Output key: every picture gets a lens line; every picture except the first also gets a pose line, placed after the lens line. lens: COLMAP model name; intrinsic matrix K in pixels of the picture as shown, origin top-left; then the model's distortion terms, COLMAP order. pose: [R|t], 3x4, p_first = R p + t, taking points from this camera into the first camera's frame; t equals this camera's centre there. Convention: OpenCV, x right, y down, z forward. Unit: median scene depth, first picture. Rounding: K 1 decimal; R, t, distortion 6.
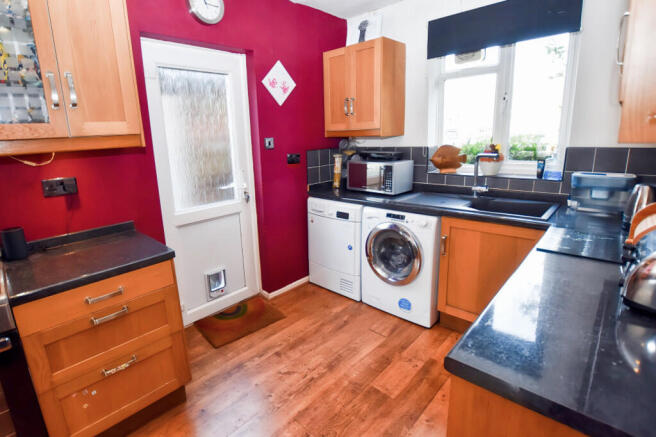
lens RADIAL K [[324.1, 0, 314.7], [0, 324.1, 200.1], [0, 0, 1]] dist [-0.001758, -0.000193]
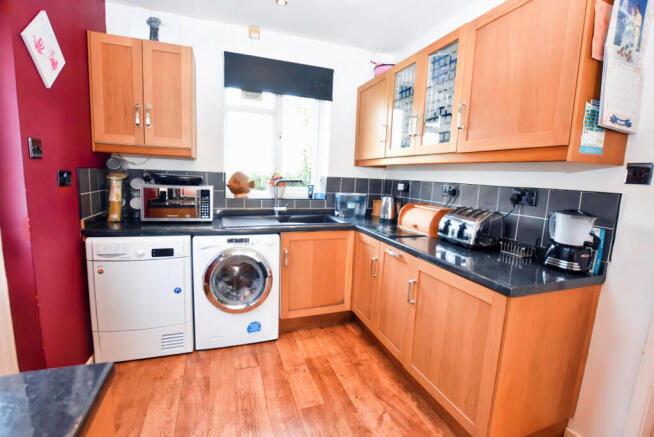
lens RADIAL K [[297.2, 0, 327.0], [0, 297.2, 218.5], [0, 0, 1]] dist [-0.019831, 0.001100]
pose [[0.450237, -0.075143, 0.889742, -0.376446], [0.121443, 0.992347, 0.022355, -0.002581], [-0.884612, 0.097988, 0.455916, 0.333369]]
